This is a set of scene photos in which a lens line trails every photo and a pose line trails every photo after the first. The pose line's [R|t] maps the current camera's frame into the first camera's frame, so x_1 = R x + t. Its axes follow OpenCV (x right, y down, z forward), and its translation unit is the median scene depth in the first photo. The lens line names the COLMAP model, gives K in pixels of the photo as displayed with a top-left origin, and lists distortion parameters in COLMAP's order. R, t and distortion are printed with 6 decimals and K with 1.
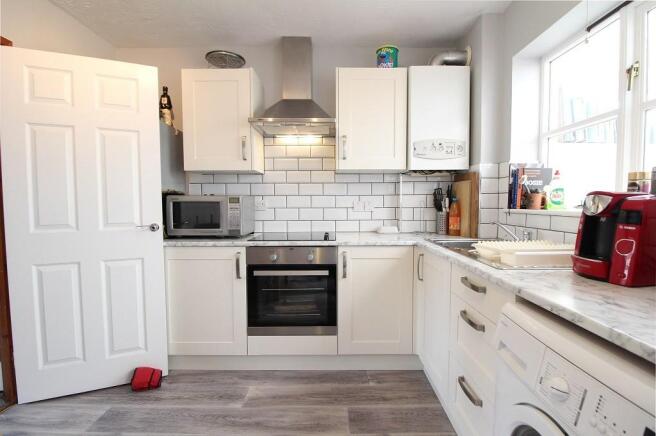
lens RADIAL K [[307.0, 0, 332.1], [0, 307.0, 218.5], [0, 0, 1]] dist [-0.000412, -0.002954]
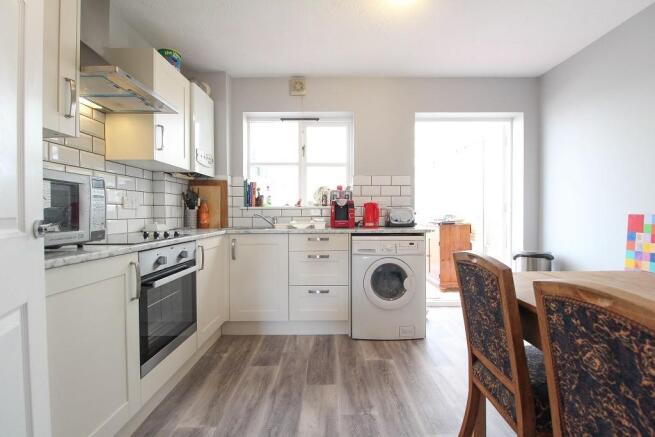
lens RADIAL K [[306.5, 0, 330.8], [0, 306.5, 217.7], [0, 0, 1]] dist [-0.000412, -0.002954]
pose [[0.000658, -0.010130, 0.999948, -0.927490], [0.053976, 0.998491, 0.010079, 0.028794], [-0.998542, 0.053967, 0.001204, 0.520640]]
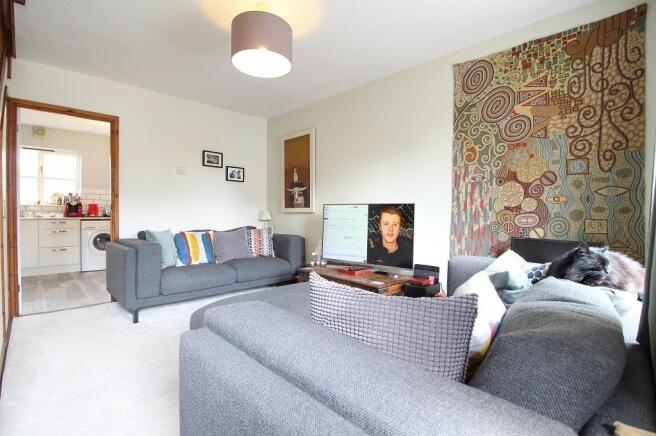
lens RADIAL K [[307.0, 0, 323.2], [0, 307.0, 216.8], [0, 0, 1]] dist [-0.000412, -0.002954]
pose [[-0.692526, -0.010441, 0.721317, -2.761423], [0.030134, 0.998604, 0.043387, 0.039861], [-0.720763, 0.051783, -0.691244, 0.734430]]
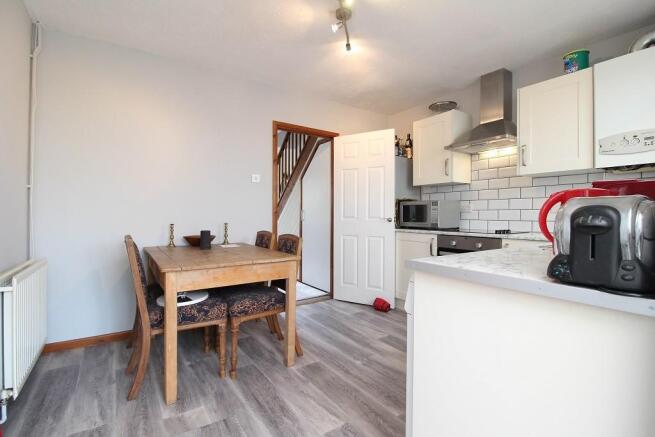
lens RADIAL K [[306.5, 0, 328.0], [0, 306.5, 215.0], [0, 0, 1]] dist [-0.000412, -0.002954]
pose [[0.562493, 0.006215, -0.826779, 0.597478], [-0.047200, 0.998582, -0.024606, 0.054751], [0.825454, 0.052865, 0.561989, -0.241793]]
